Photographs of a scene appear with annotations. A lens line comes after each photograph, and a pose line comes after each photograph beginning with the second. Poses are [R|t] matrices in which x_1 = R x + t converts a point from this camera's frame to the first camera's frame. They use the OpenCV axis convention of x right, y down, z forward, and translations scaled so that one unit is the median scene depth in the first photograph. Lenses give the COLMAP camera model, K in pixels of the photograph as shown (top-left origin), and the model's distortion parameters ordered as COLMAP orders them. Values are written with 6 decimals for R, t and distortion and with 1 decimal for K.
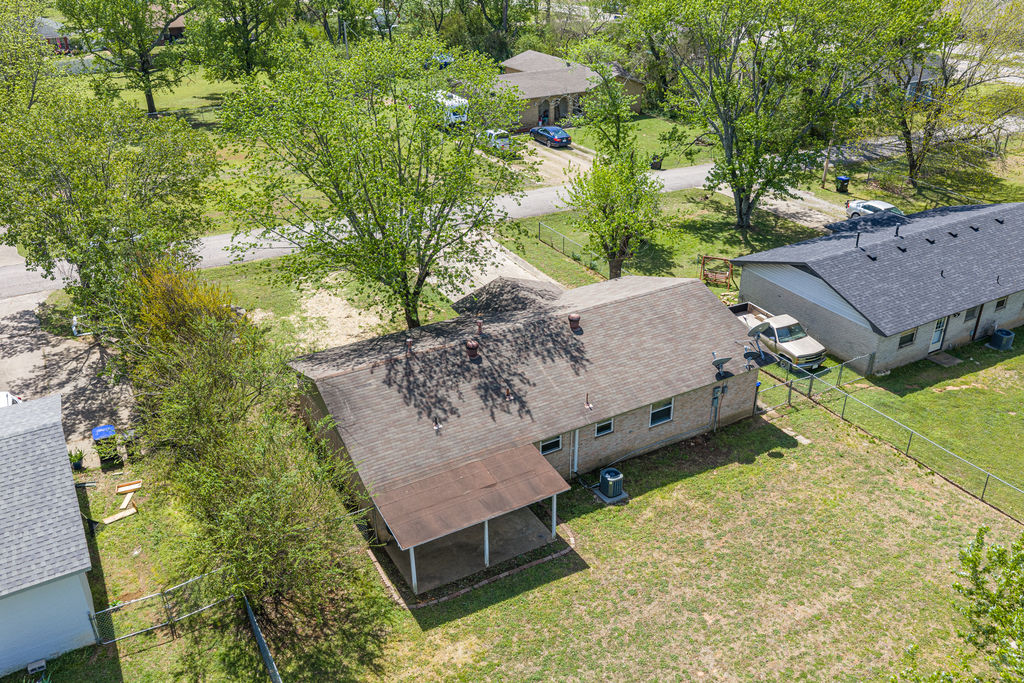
lens RADIAL K [[847.2, 0, 514.0], [0, 847.2, 343.6], [0, 0, 1]] dist [0.015466, -0.021147]
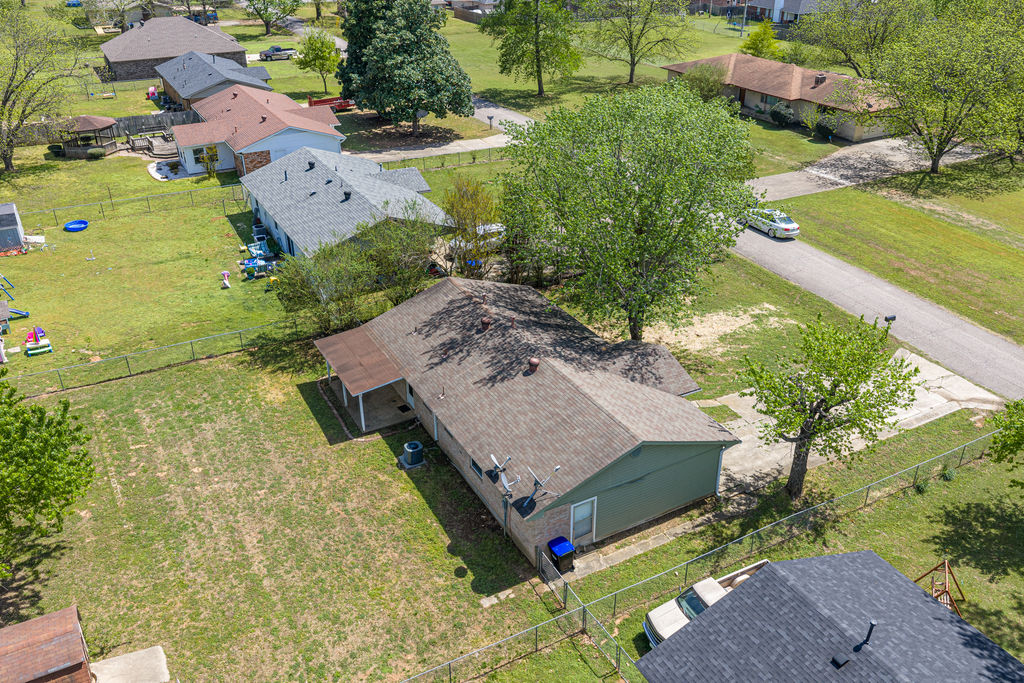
lens RADIAL K [[847.2, 0, 515.8], [0, 847.2, 340.9], [0, 0, 1]] dist [0.015466, -0.021147]
pose [[-0.013502, 0.479963, -0.877185, 1.040445], [-0.462668, 0.774705, 0.431011, -0.523758], [0.886429, 0.411665, 0.211603, 0.752794]]
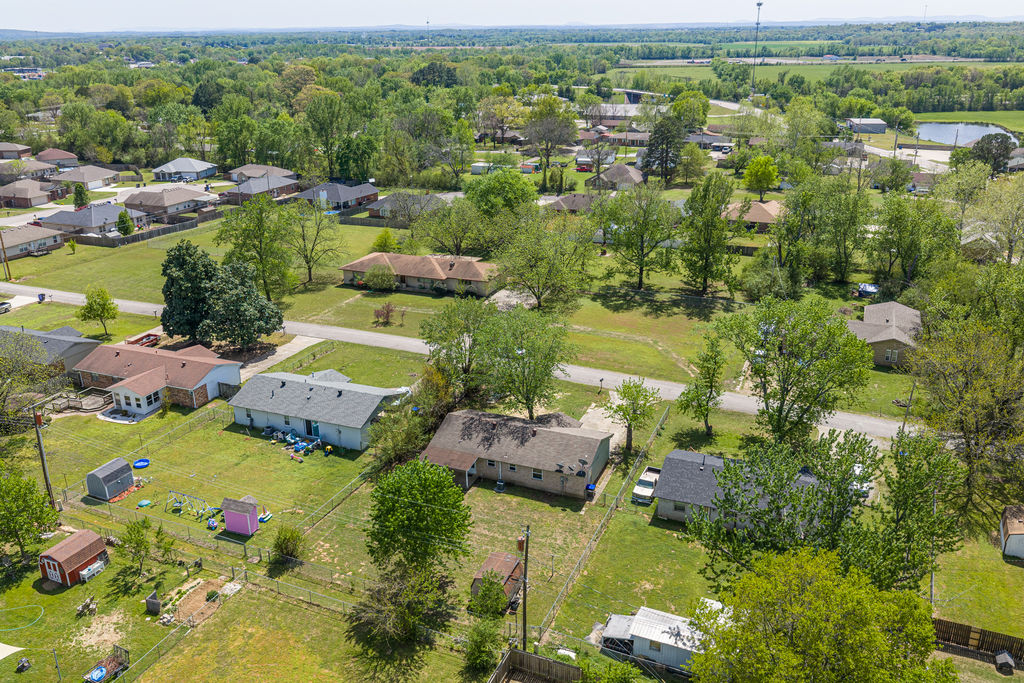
lens RADIAL K [[847.2, 0, 517.2], [0, 847.2, 342.0], [0, 0, 1]] dist [0.015466, -0.021147]
pose [[0.622125, 0.276206, -0.732578, 1.926914], [-0.362188, 0.931091, 0.043472, -0.388558], [0.694104, 0.238286, 0.679293, -0.905887]]
